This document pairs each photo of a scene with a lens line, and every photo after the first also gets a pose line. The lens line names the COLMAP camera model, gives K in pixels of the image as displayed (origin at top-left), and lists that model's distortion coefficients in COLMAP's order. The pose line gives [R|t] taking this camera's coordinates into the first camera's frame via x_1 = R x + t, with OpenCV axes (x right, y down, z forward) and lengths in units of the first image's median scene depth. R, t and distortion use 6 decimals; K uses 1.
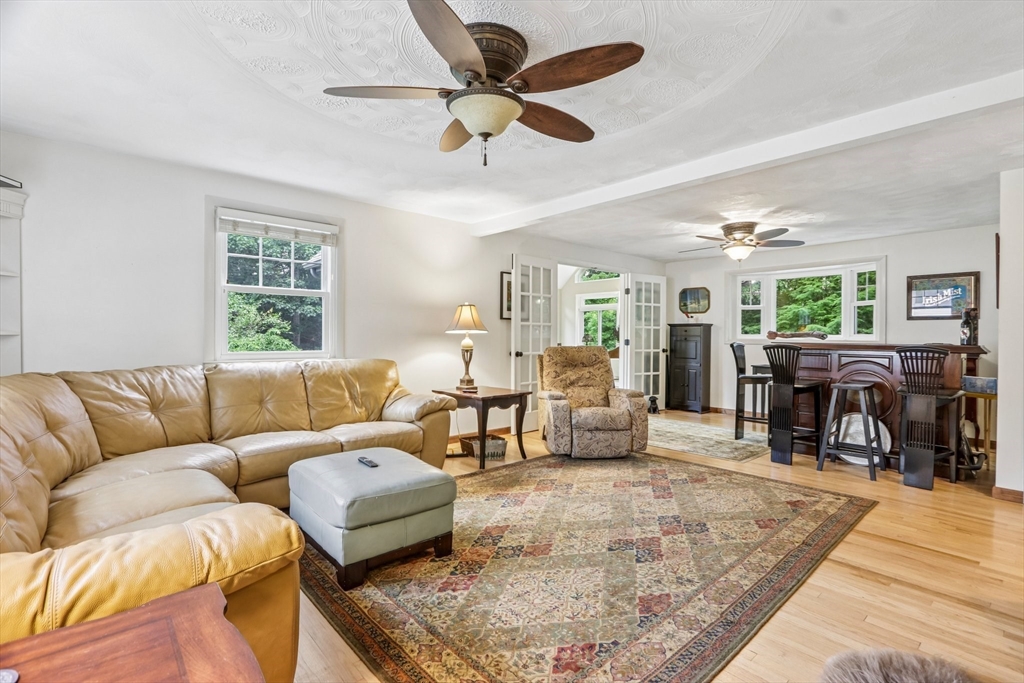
lens RADIAL K [[481.3, 0, 508.7], [0, 481.3, 338.0], [0, 0, 1]] dist [-0.021295, 0.004316]
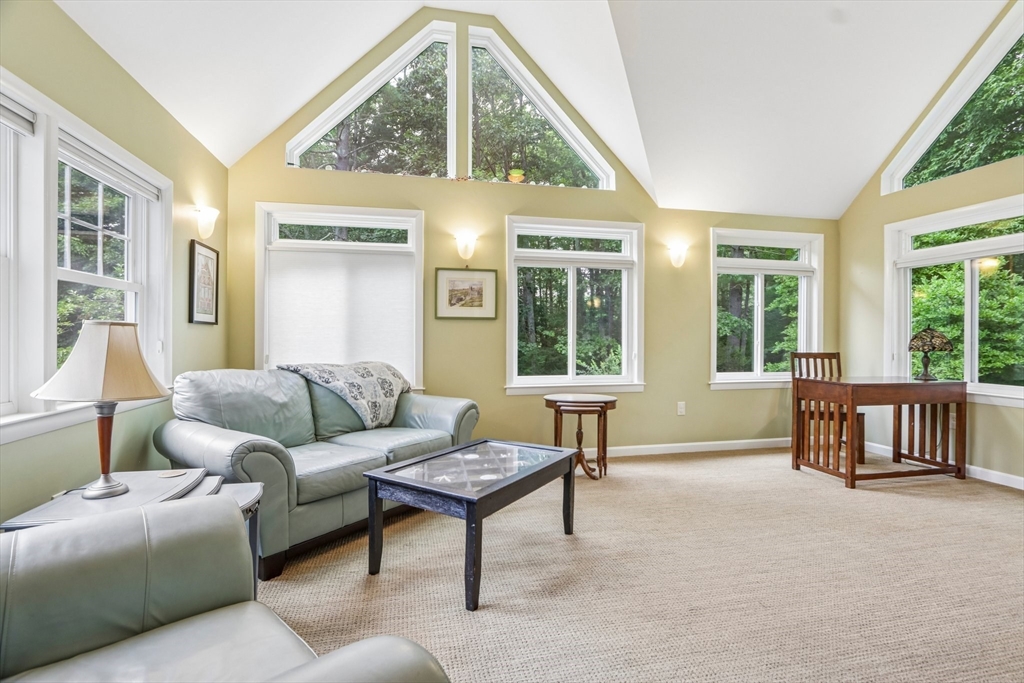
lens RADIAL K [[481.3, 0, 508.7], [0, 481.3, 338.0], [0, 0, 1]] dist [-0.021295, 0.004316]
pose [[0.875345, -0.002800, -0.483491, 0.148210], [0.002140, 0.999996, -0.001916, -0.003406], [0.483494, 0.000643, 0.875347, 1.276191]]
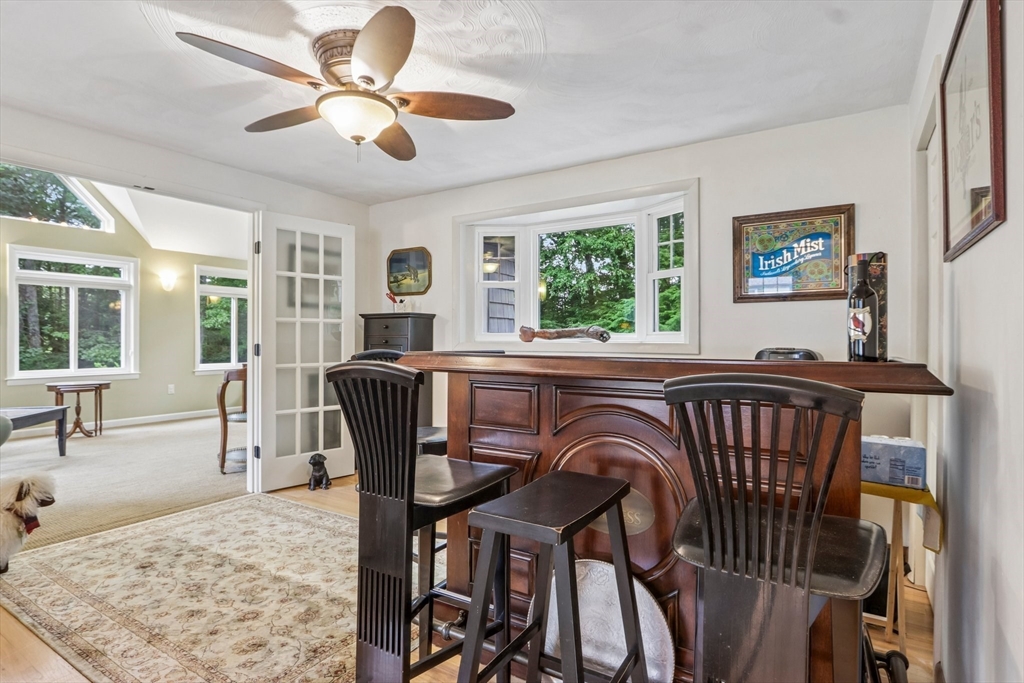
lens RADIAL K [[539.6, 0, 508.7], [0, 539.6, 336.3], [0, 0, 1]] dist [-0.036654, 0.017457]
pose [[0.963073, -0.005438, 0.269185, 0.499627], [0.007109, 0.999961, -0.005232, -0.000544], [-0.269146, 0.006953, 0.963074, 0.566561]]
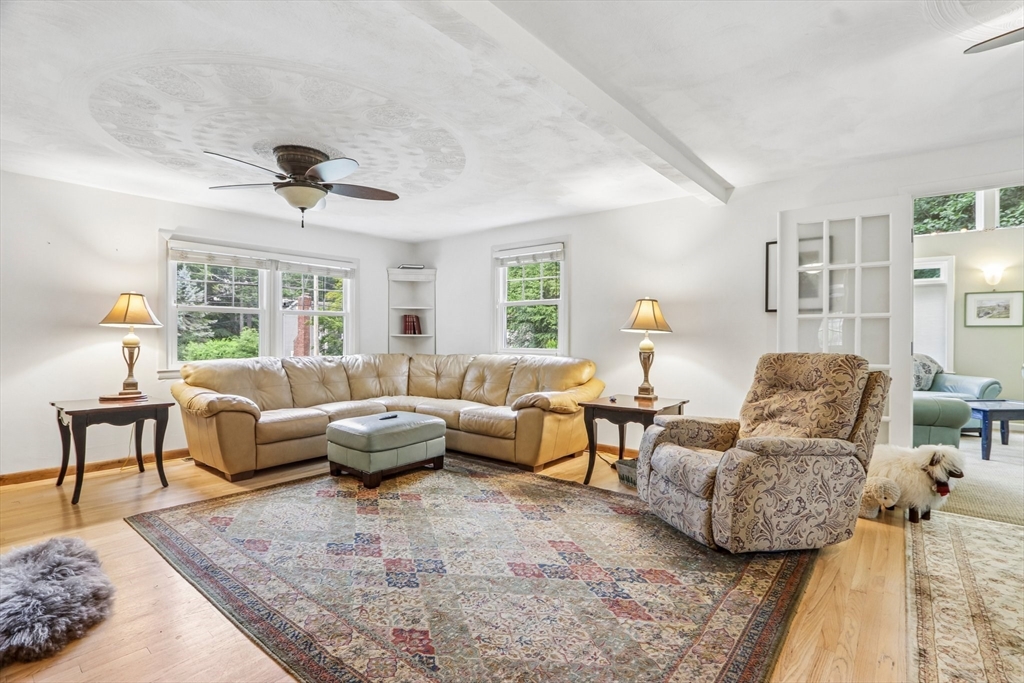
lens RADIAL K [[481.3, 0, 508.7], [0, 481.3, 338.0], [0, 0, 1]] dist [-0.021295, 0.004316]
pose [[0.150439, -0.003017, -0.988615, 0.669523], [-0.007269, 0.999965, -0.004158, 0.003580], [0.988593, 0.007812, 0.150412, 0.592400]]
